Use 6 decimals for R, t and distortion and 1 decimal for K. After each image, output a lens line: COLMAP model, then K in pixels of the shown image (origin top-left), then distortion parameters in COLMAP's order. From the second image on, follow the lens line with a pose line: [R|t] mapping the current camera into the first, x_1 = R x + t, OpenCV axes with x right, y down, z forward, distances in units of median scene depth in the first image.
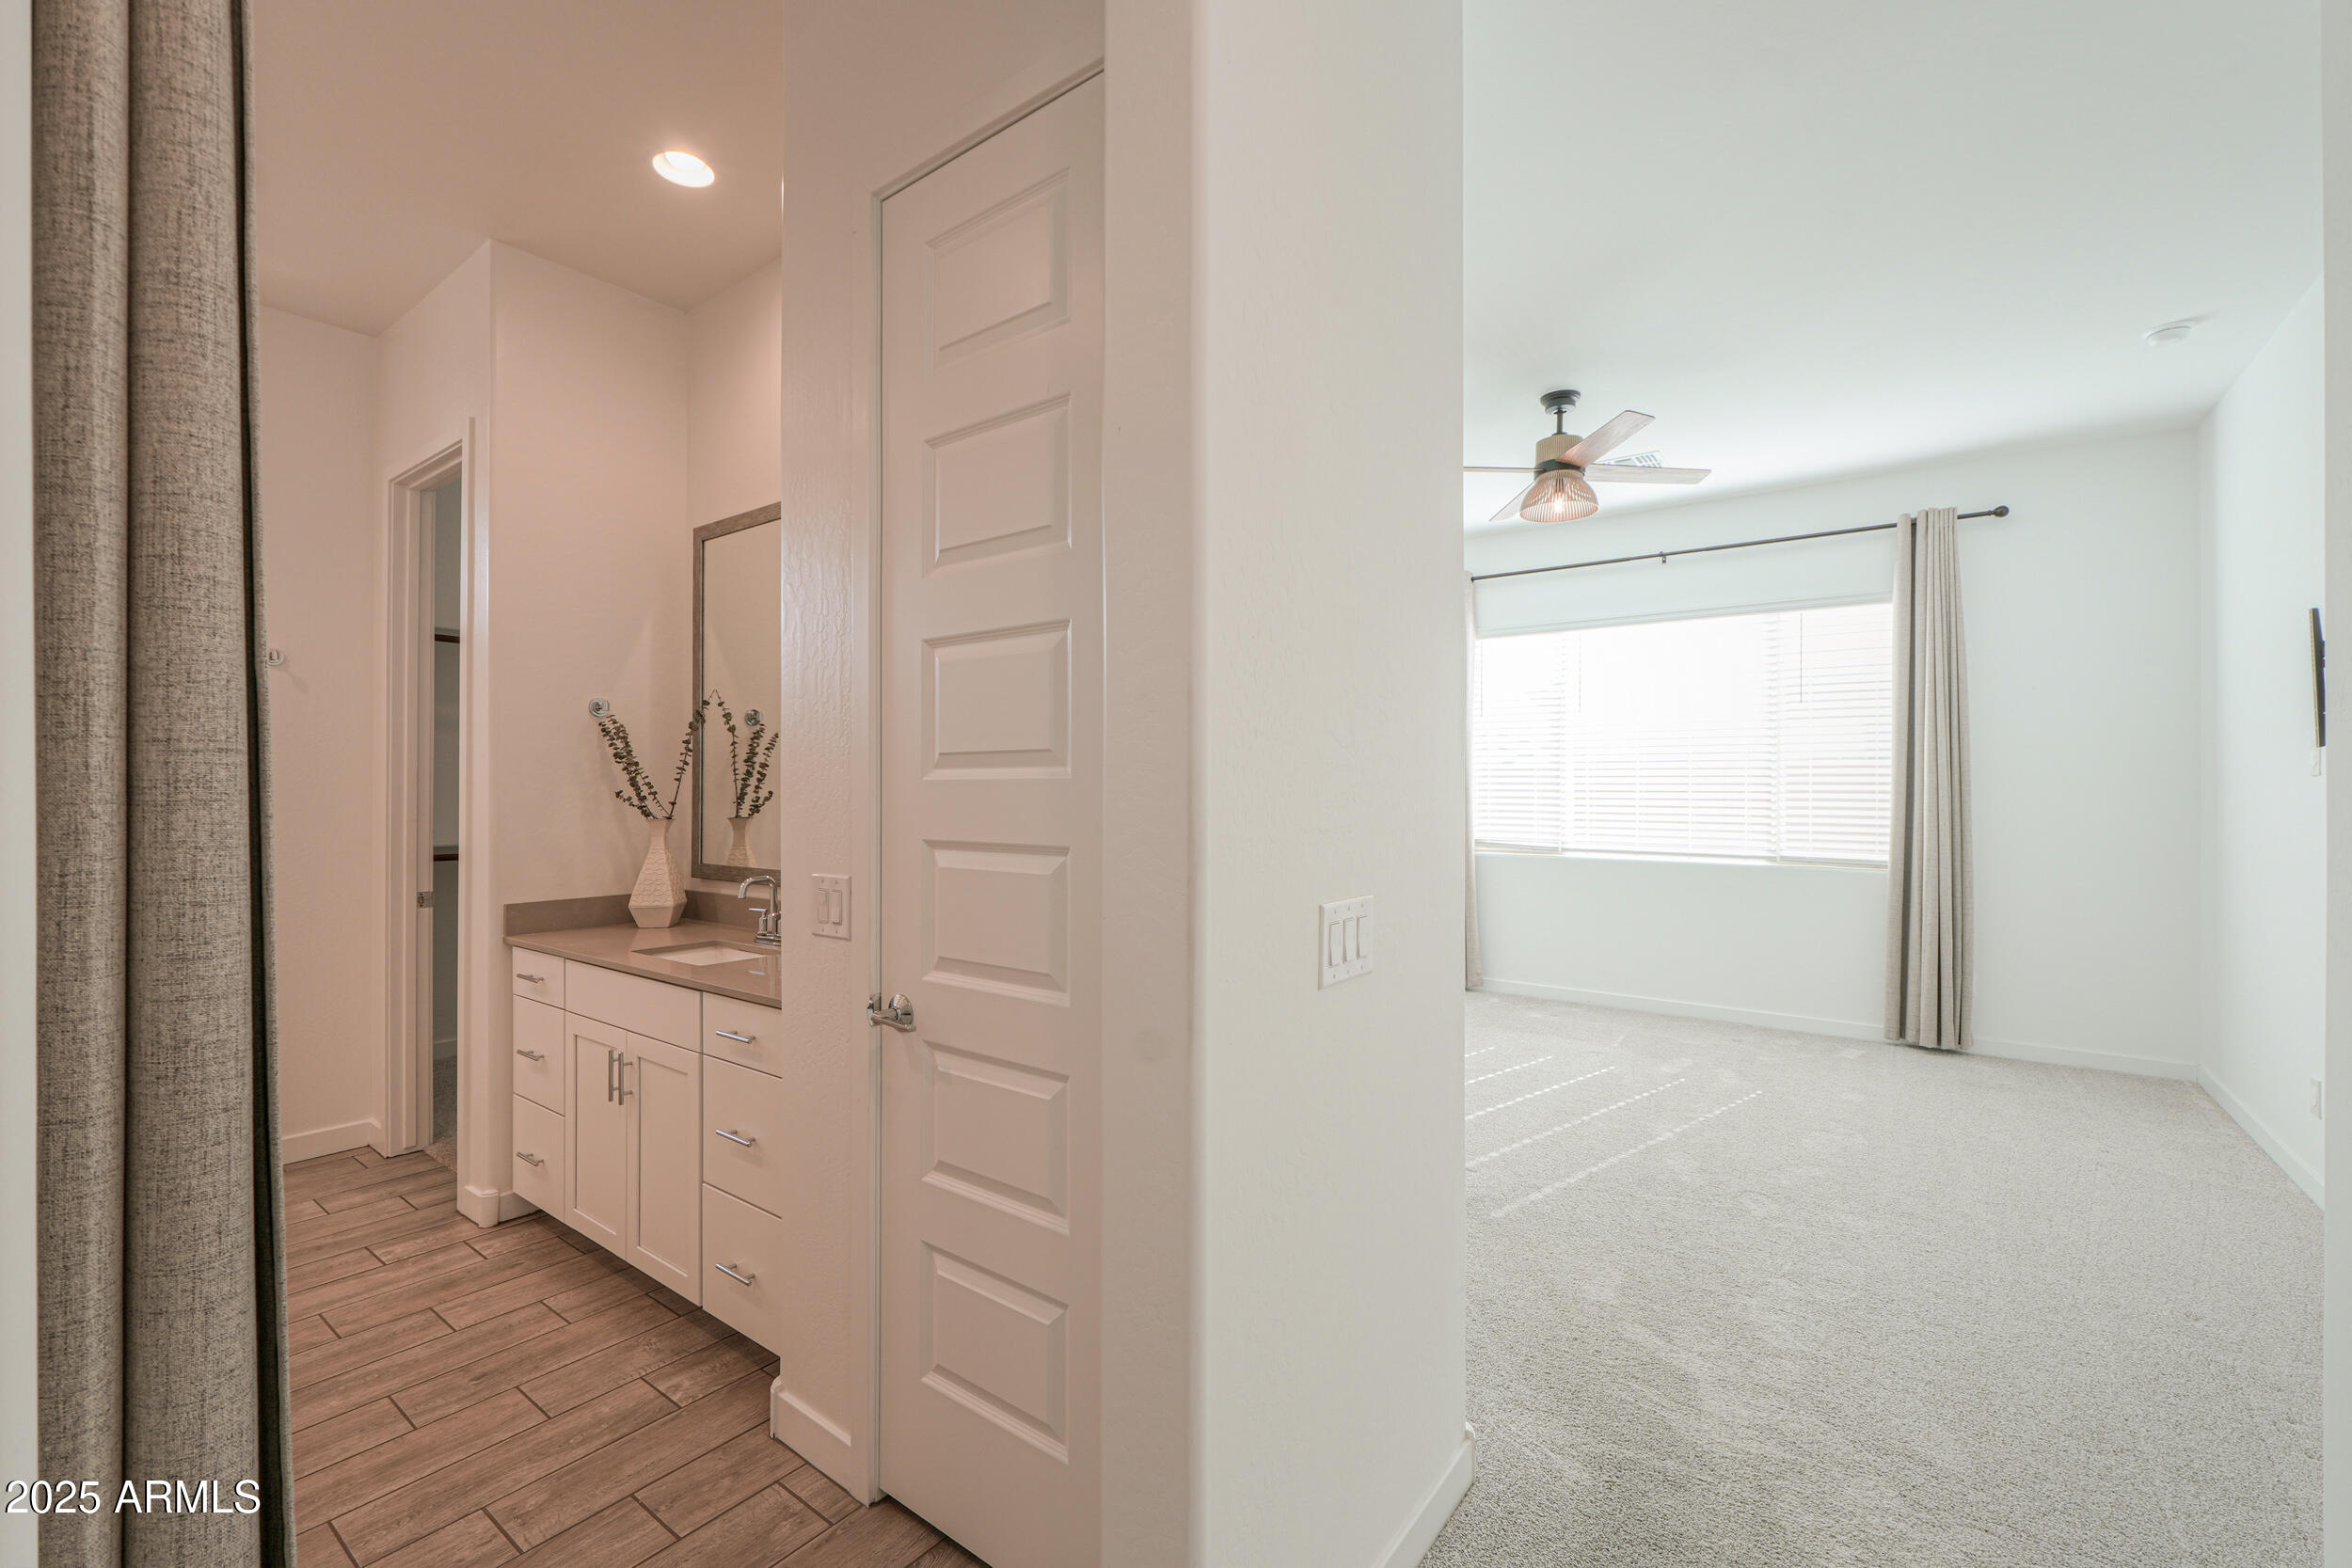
lens RADIAL K [[988.8, 0, 1173.1], [0, 988.8, 778.6], [0, 0, 1]] dist [0.012673, -0.005057]
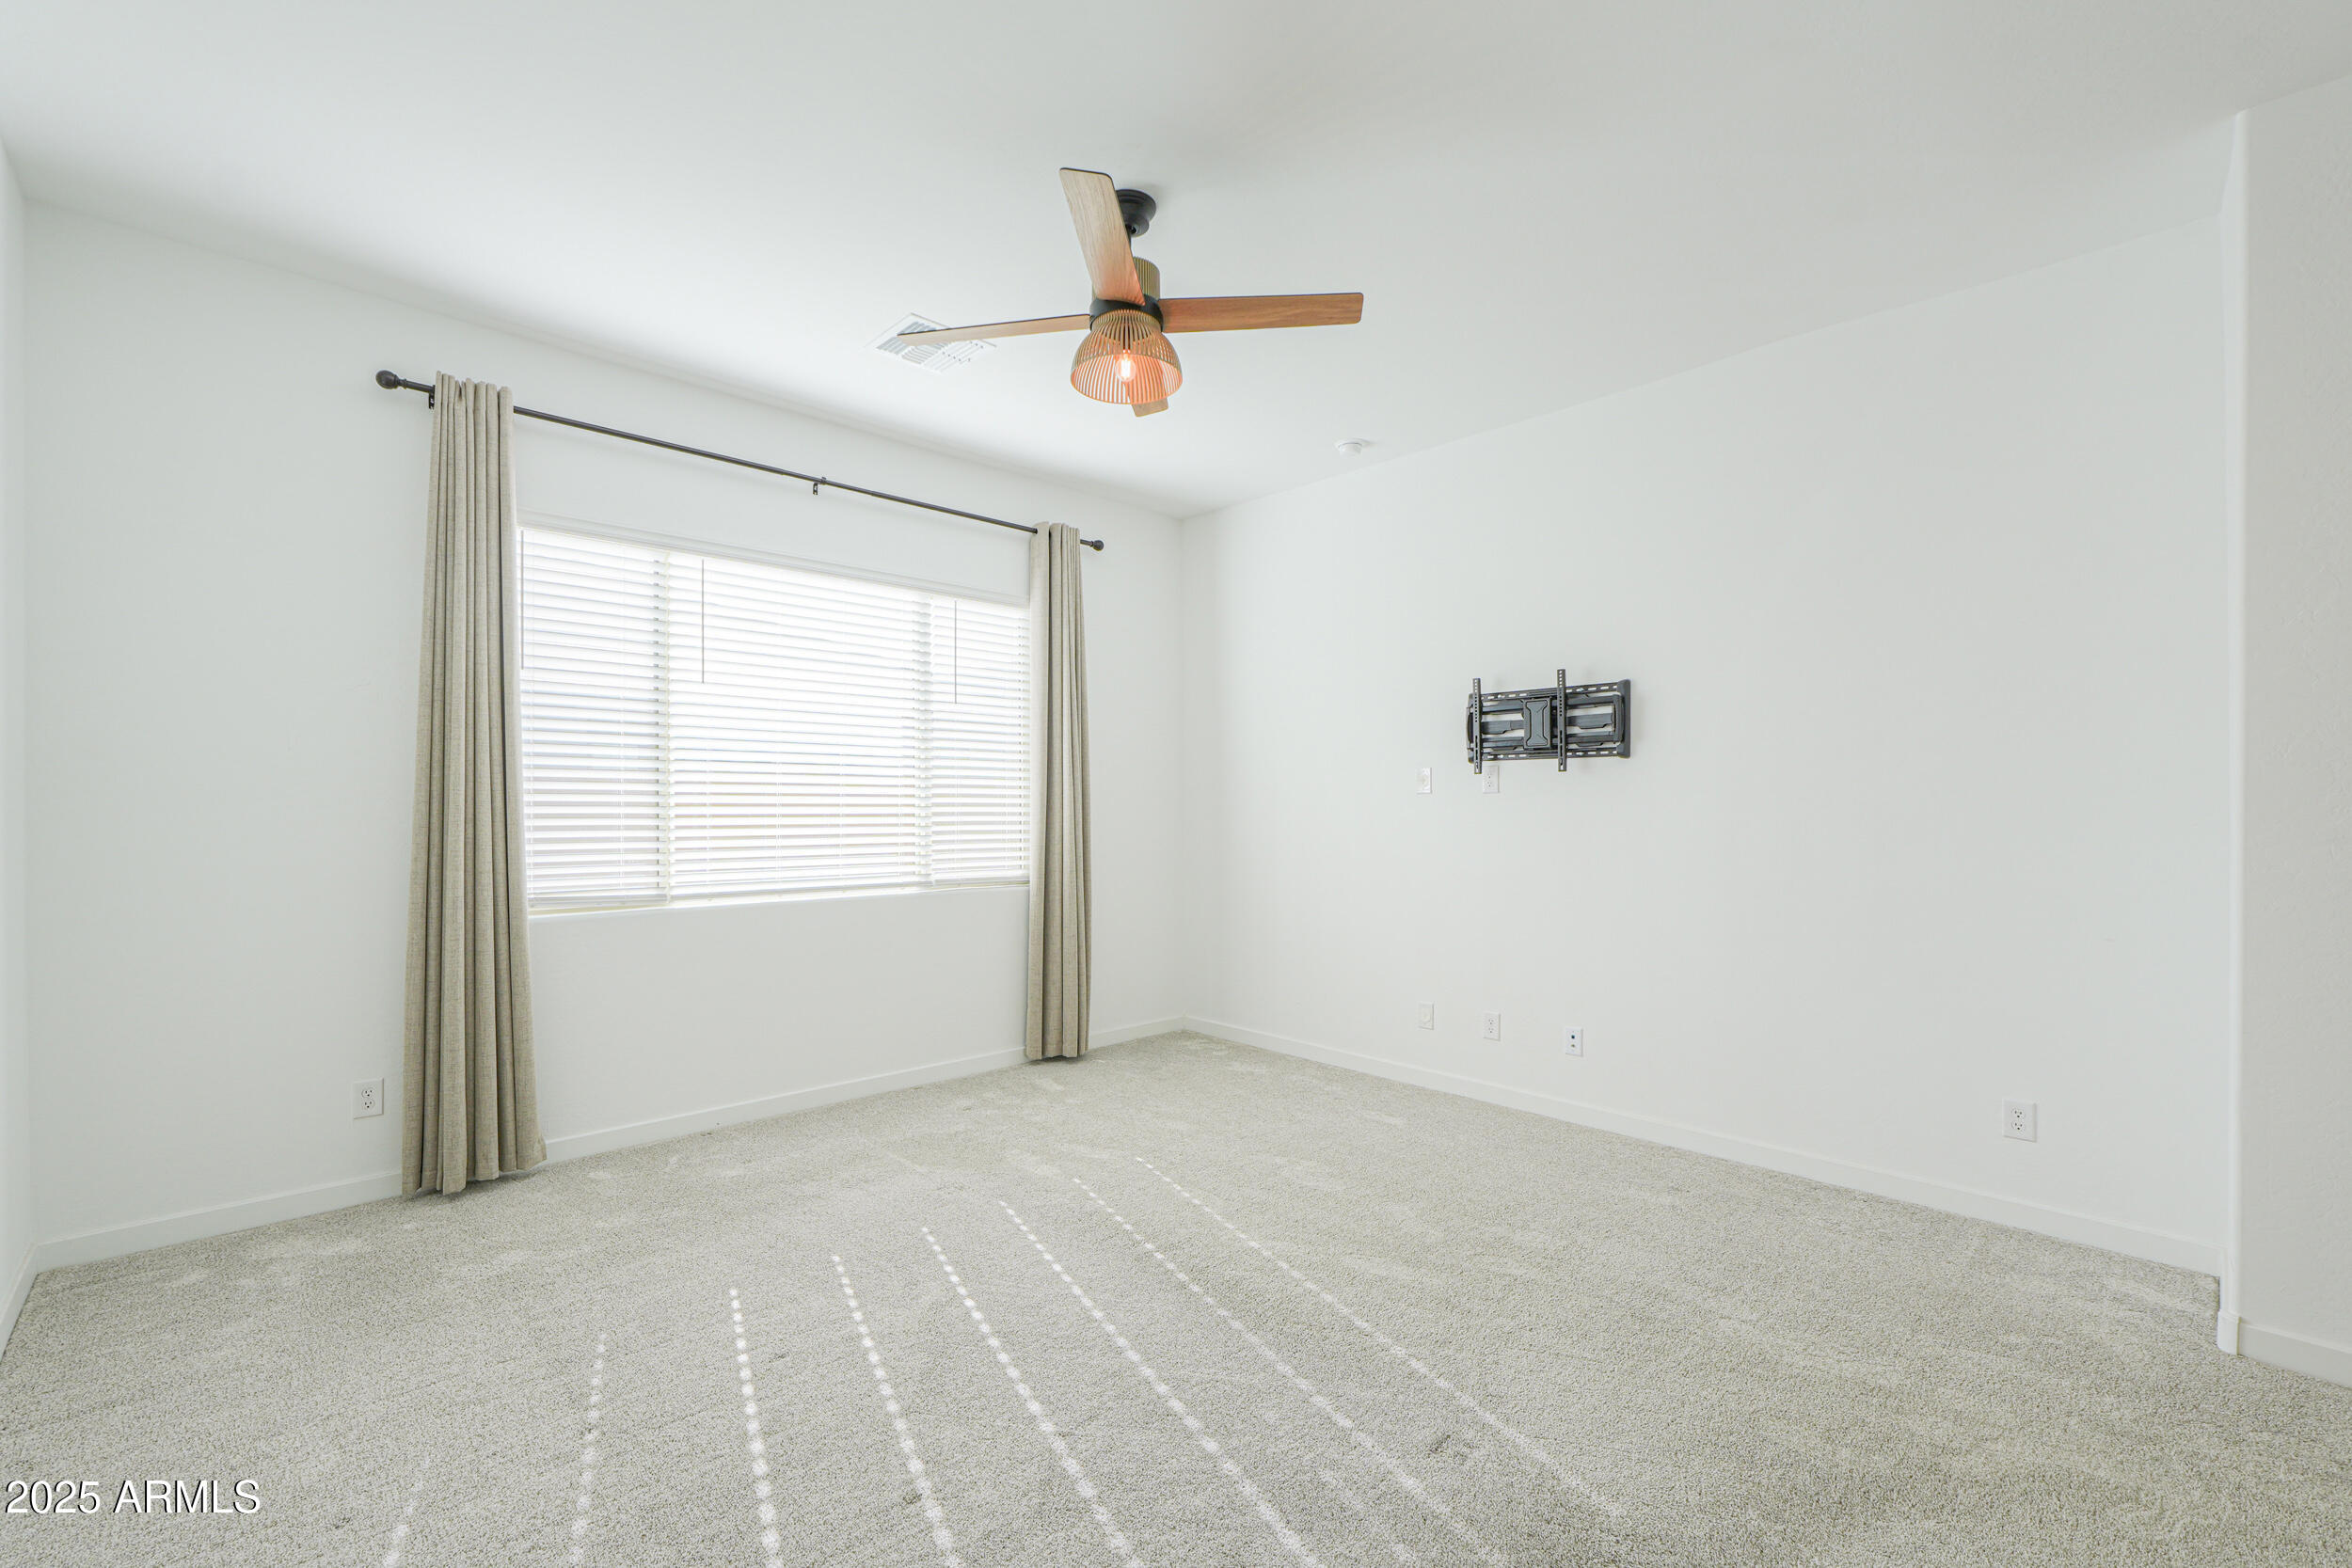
lens RADIAL K [[988.8, 0, 1173.1], [0, 988.8, 778.6], [0, 0, 1]] dist [0.012673, -0.005057]
pose [[0.154707, 0.030376, 0.987493, -0.200714], [-0.004480, 0.999539, -0.030045, 0.016508], [-0.987950, 0.000224, 0.154771, 0.695390]]
